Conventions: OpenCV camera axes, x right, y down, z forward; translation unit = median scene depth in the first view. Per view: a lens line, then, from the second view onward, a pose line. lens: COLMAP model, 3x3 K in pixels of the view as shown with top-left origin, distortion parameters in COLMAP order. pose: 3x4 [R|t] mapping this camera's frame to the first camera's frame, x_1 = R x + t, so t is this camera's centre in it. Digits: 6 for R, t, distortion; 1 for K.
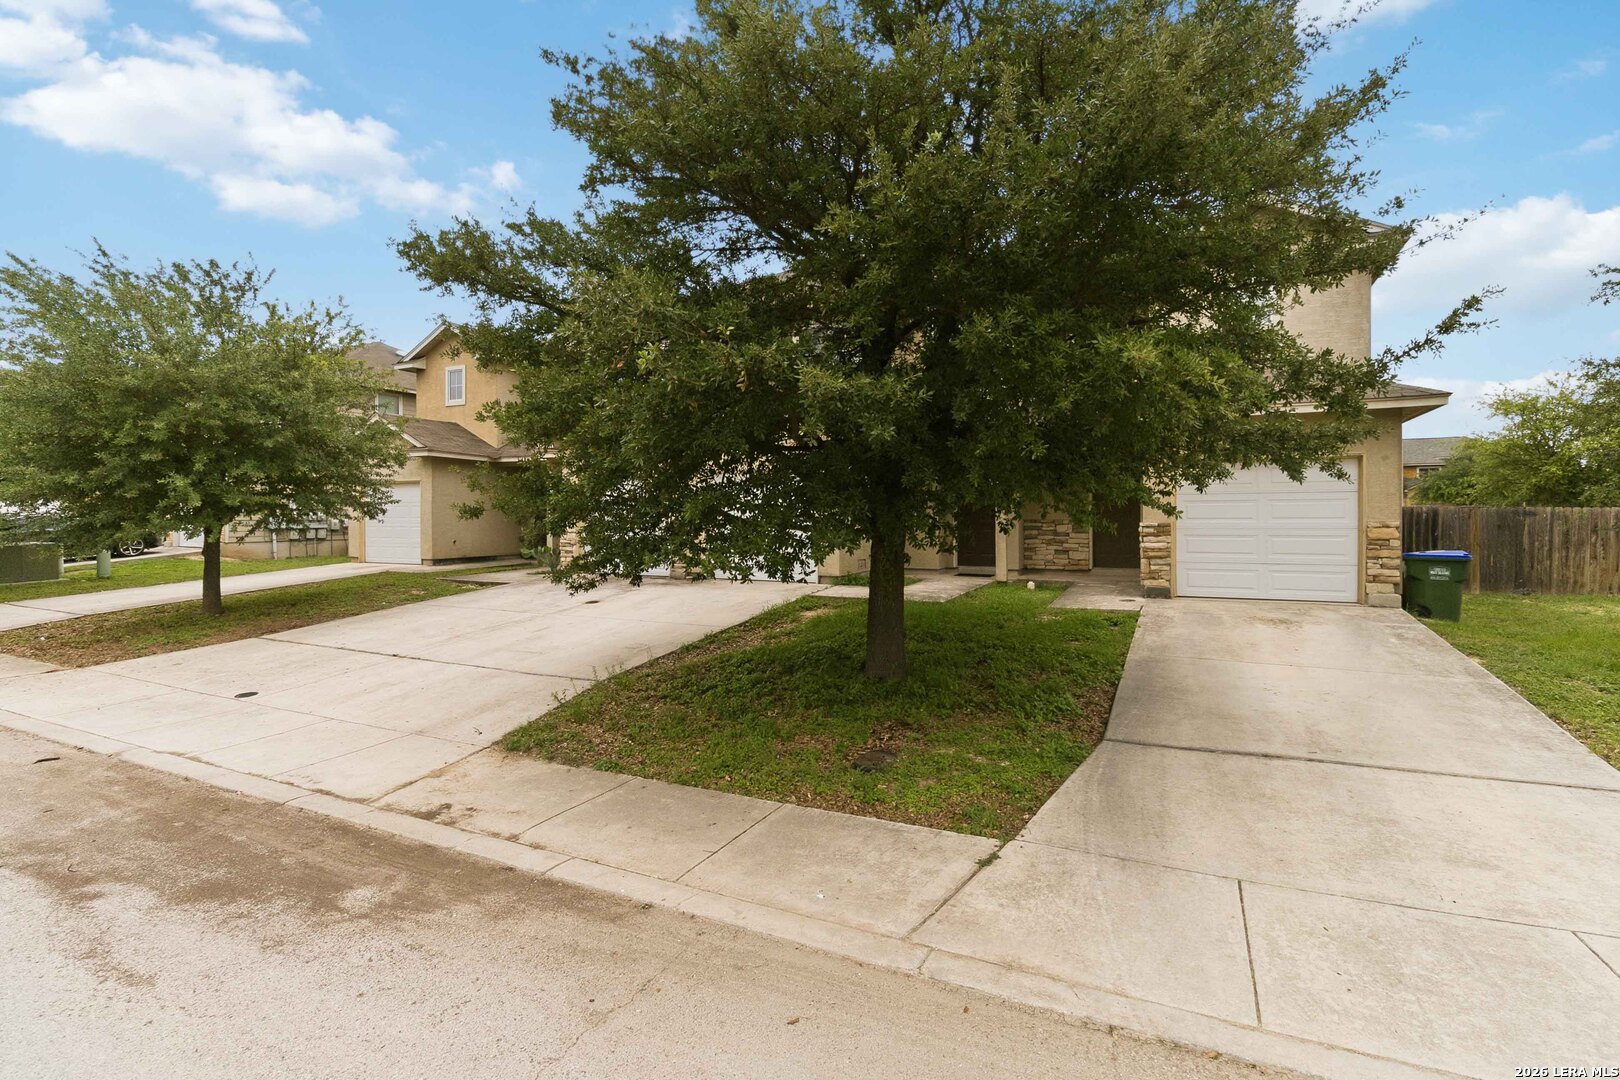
lens RADIAL K [[828.0, 0, 815.4], [0, 828.0, 516.1], [0, 0, 1]] dist [0.000221, 0.000597]
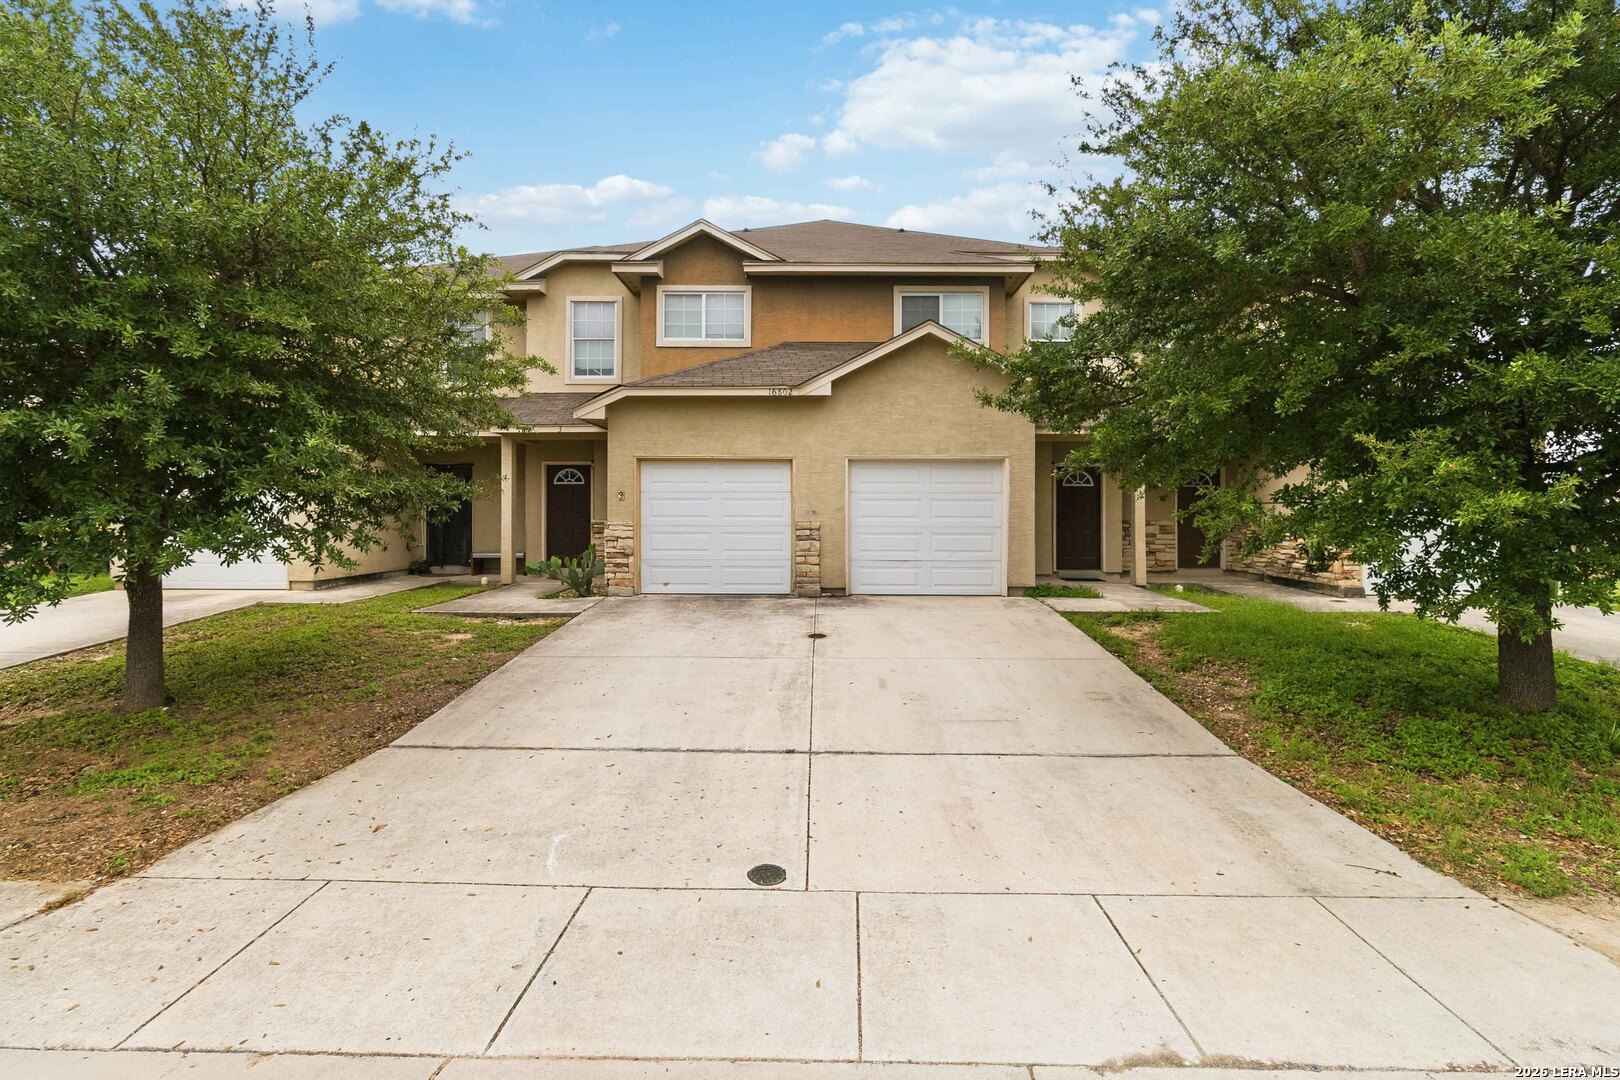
lens RADIAL K [[828.0, 0, 815.4], [0, 828.0, 516.1], [0, 0, 1]] dist [0.000221, 0.000597]
pose [[0.892068, 0.001925, 0.451897, -0.893857], [-0.003371, 0.999991, 0.002394, -0.003025], [-0.451888, -0.003659, 0.892067, 0.542713]]
